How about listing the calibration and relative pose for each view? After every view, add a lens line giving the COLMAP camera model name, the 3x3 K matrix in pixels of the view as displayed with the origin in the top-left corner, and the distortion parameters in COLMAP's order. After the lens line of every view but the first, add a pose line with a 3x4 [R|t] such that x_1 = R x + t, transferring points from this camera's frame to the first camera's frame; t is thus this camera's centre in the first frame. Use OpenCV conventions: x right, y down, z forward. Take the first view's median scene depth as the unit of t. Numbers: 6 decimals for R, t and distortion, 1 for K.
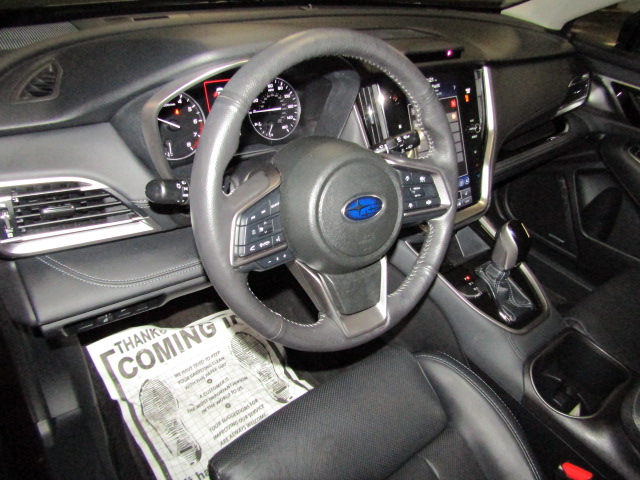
lens RADIAL K [[450.3, 0, 320.0], [0, 450.3, 240.0], [0, 0, 1]] dist [-0.005639, -0.001153]
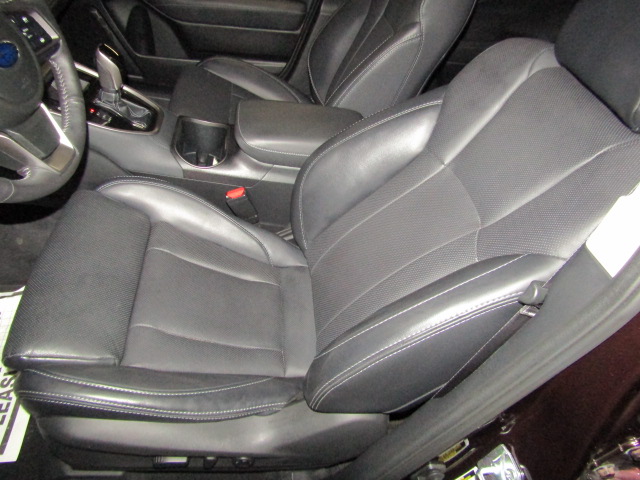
lens RADIAL K [[450.3, 0, 320.0], [0, 450.3, 240.0], [0, 0, 1]] dist [-0.005639, -0.001153]
pose [[0.532691, -0.567557, 0.627790, -0.280053], [0.353498, 0.823202, 0.444271, 0.054807], [-0.768947, -0.014737, 0.639142, -0.181212]]
